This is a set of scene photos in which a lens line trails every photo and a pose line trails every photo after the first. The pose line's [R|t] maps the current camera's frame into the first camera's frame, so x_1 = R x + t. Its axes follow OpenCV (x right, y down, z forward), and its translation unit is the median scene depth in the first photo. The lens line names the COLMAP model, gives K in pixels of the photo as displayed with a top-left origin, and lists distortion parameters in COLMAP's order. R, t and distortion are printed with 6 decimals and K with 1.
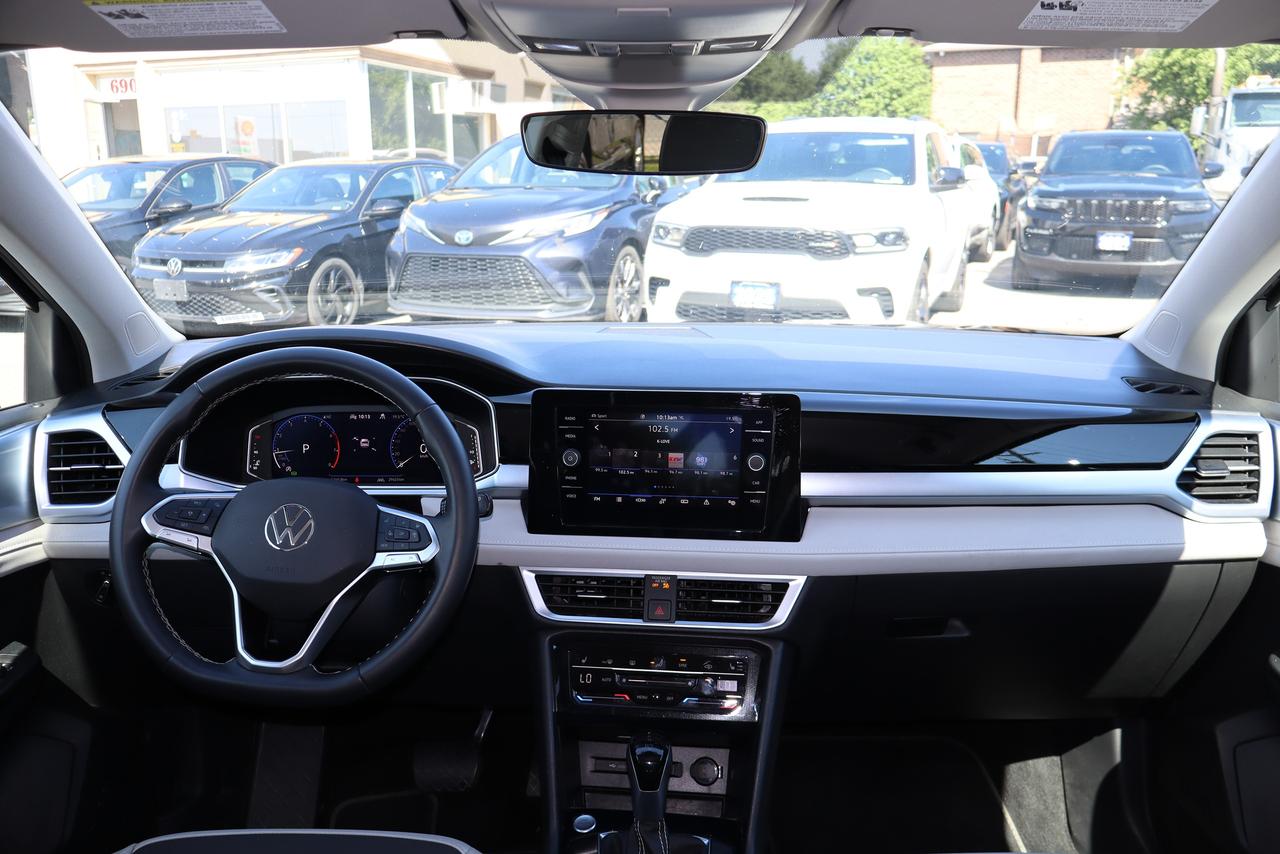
lens RADIAL K [[1048.7, 0, 628.5], [0, 1048.7, 421.7], [0, 0, 1]] dist [-0.026896, 0.014826]
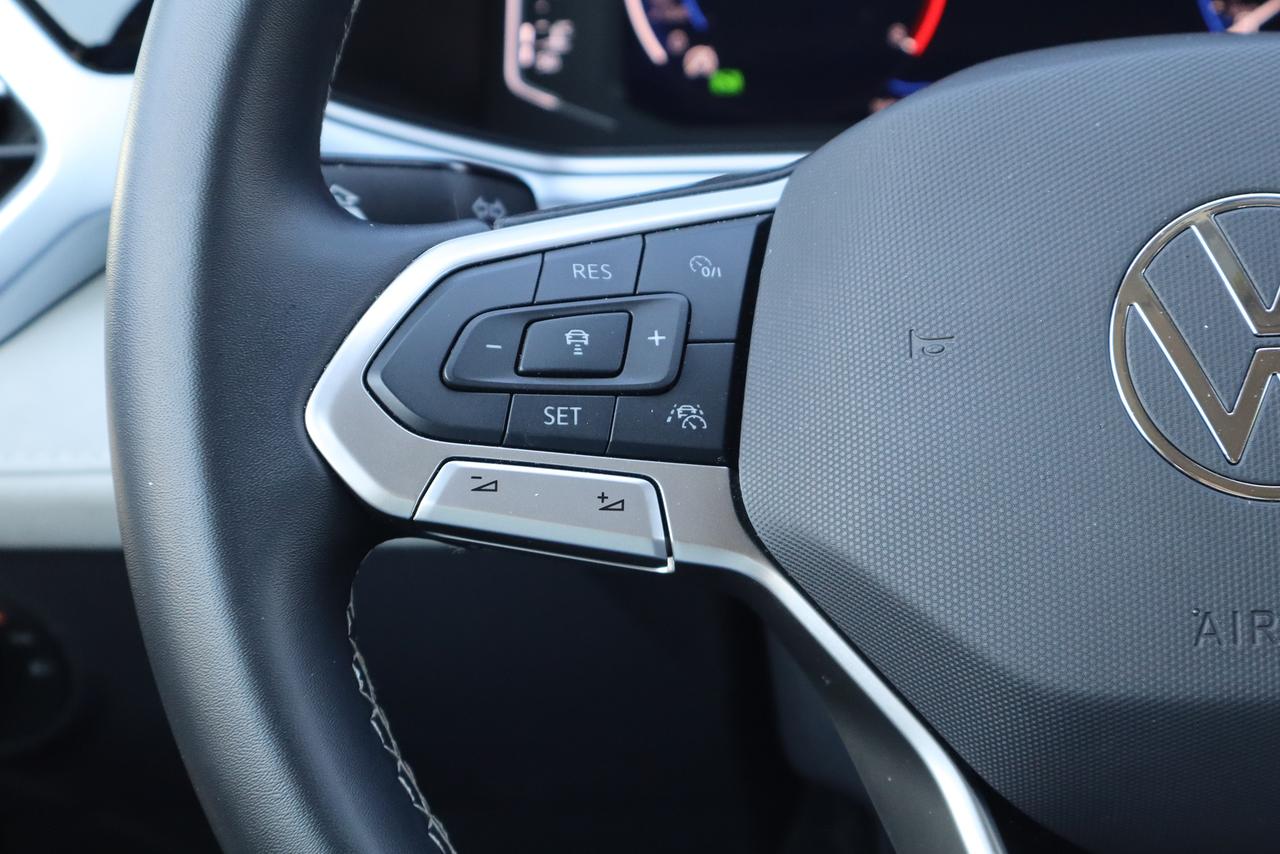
lens RADIAL K [[2244.7, 0, 645.5], [0, 2244.7, 433.1], [0, 0, 1]] dist [0.001962, 0.000000]
pose [[0.998776, -0.019666, -0.045392, -0.348679], [0.029590, 0.972832, 0.229614, 0.014884], [0.039643, -0.230676, 0.972223, 0.588723]]
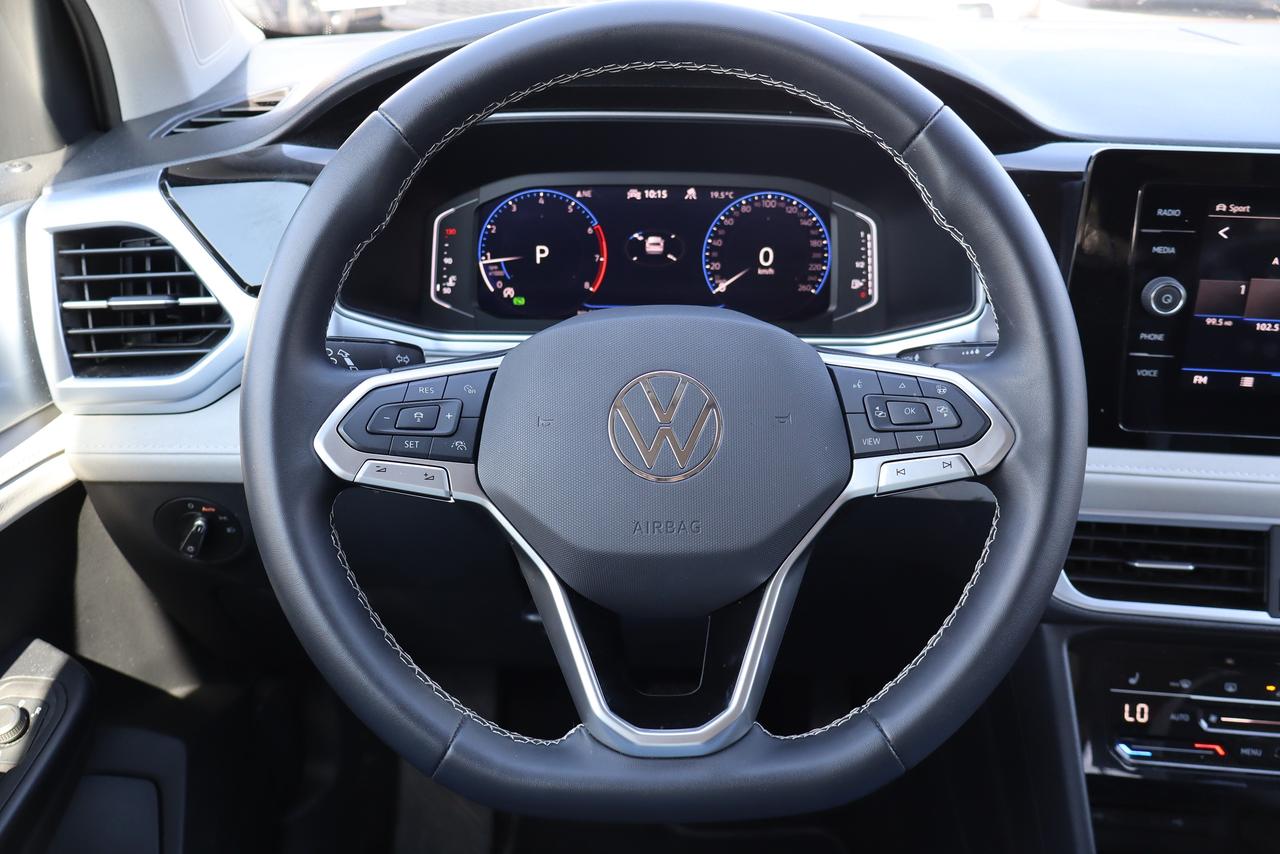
lens RADIAL K [[1048.7, 0, 633.9], [0, 1048.7, 429.7], [0, 0, 1]] dist [-0.026896, 0.014826]
pose [[0.999863, 0.007559, 0.014726, -0.295176], [-0.010885, 0.970490, 0.240896, -0.018023], [-0.012471, -0.241023, 0.970439, 0.508666]]
